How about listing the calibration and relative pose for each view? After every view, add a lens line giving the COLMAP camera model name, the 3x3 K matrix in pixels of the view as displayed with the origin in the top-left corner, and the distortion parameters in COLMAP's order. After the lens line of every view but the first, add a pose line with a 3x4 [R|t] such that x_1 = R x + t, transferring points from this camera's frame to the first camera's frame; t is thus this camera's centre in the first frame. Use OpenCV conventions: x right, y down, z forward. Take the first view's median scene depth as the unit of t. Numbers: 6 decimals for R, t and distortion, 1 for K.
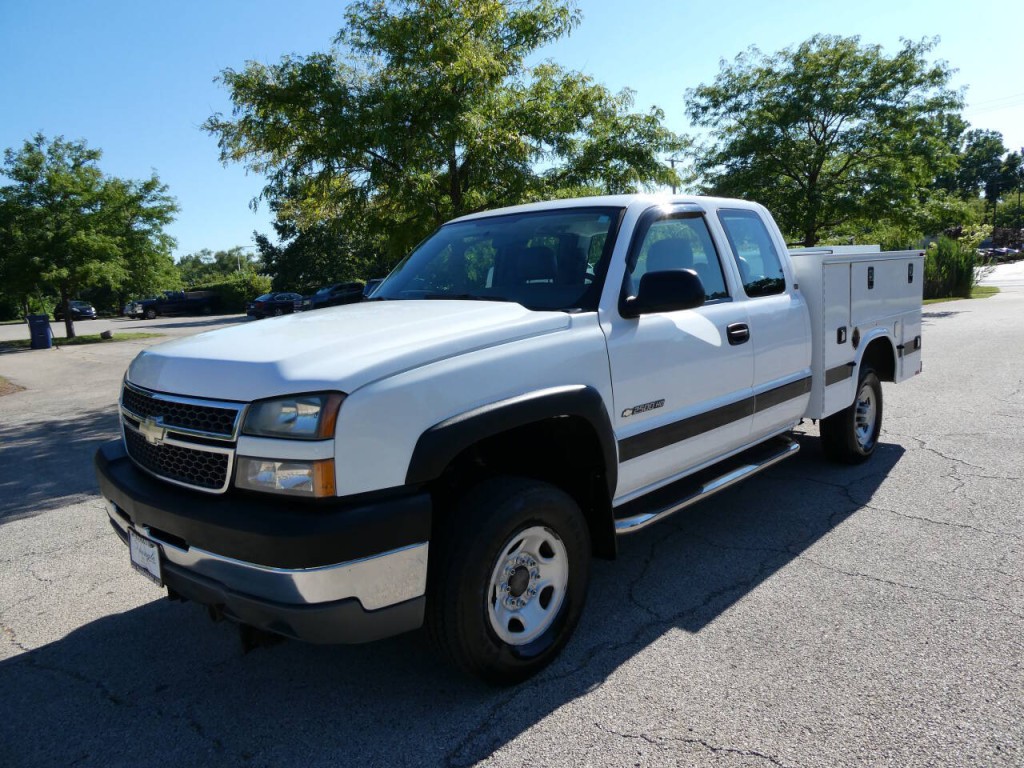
lens RADIAL K [[720.0, 0, 527.7], [0, 720.0, 375.8], [0, 0, 1]] dist [0.013055, -0.024783]
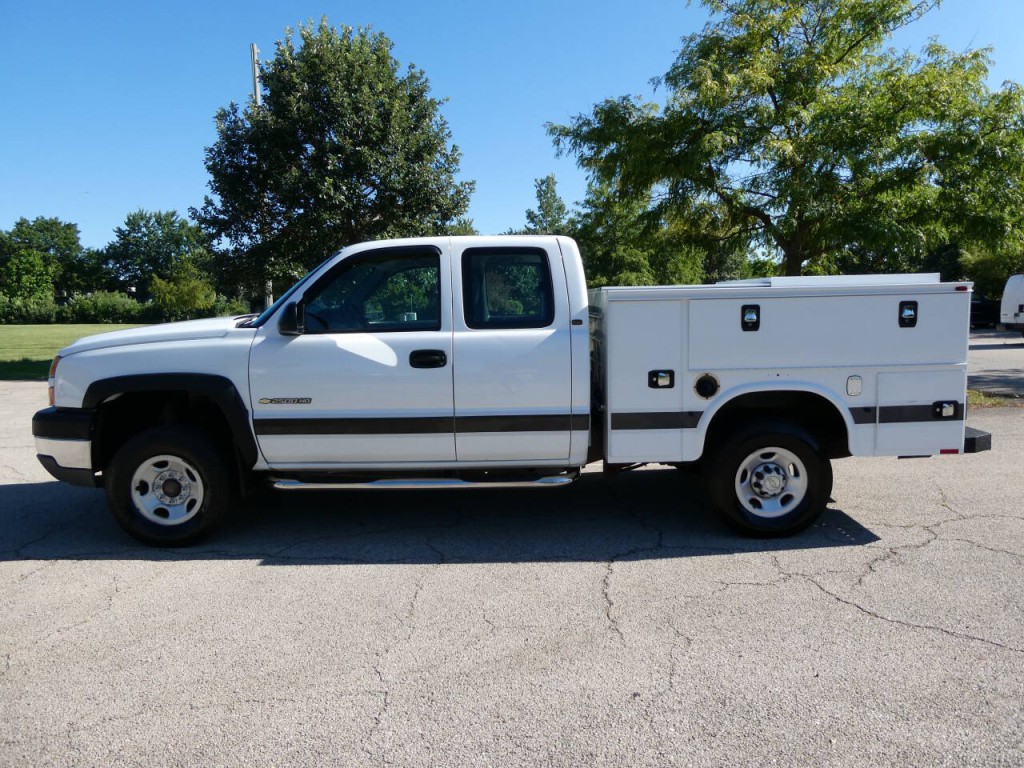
lens RADIAL K [[720.0, 0, 527.7], [0, 720.0, 375.8], [0, 0, 1]] dist [0.013055, -0.024783]
pose [[0.687145, 0.117852, -0.716897, 1.279669], [-0.122059, 0.991457, 0.045995, -0.107450], [0.716193, 0.055898, 0.695660, 0.325679]]
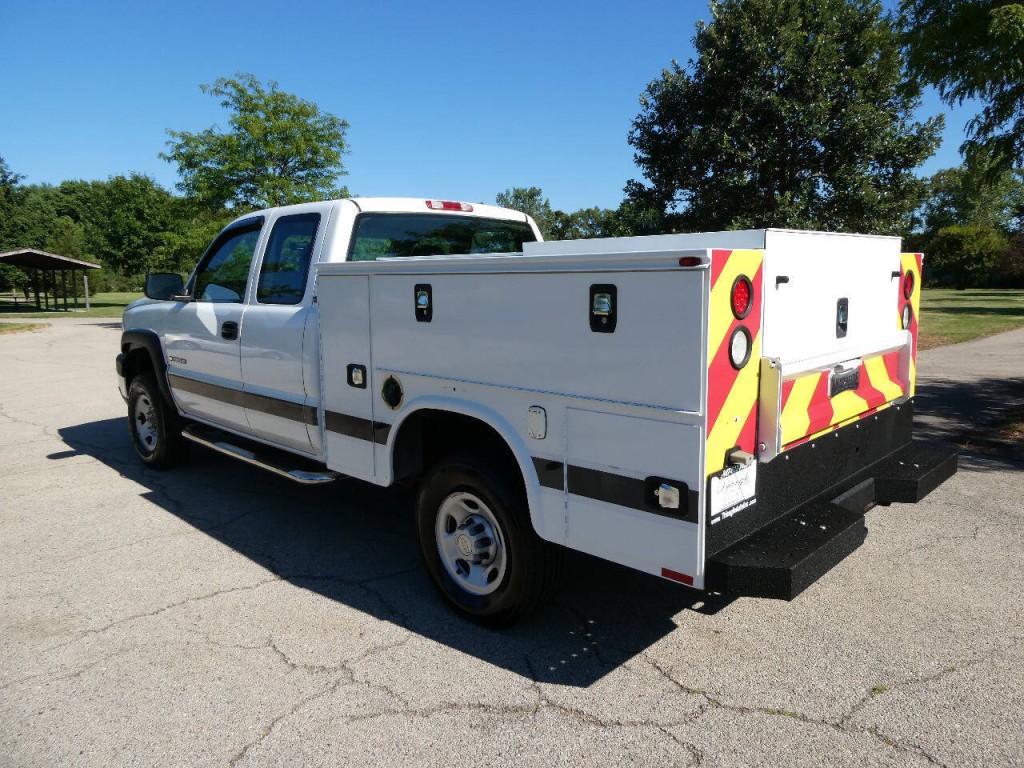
lens RADIAL K [[720.0, 0, 527.7], [0, 720.0, 375.8], [0, 0, 1]] dist [0.013055, -0.024783]
pose [[-0.006295, 0.196062, -0.980571, 1.499563], [-0.132820, 0.971738, 0.195149, -0.288651], [0.991120, 0.131468, 0.019924, 1.521343]]
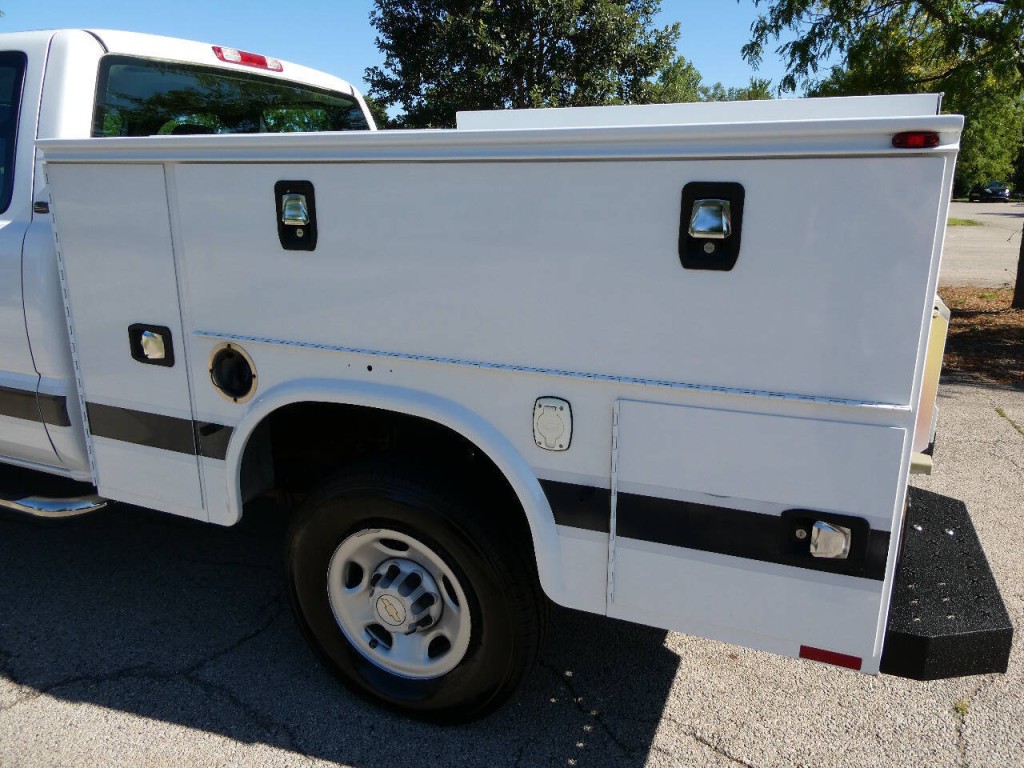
lens RADIAL K [[720.0, 0, 527.7], [0, 720.0, 375.8], [0, 0, 1]] dist [0.013055, -0.024783]
pose [[0.352107, 0.303263, -0.885467, 1.159384], [-0.158343, 0.951717, 0.262988, -0.238704], [0.922468, 0.047608, 0.383126, 1.372471]]
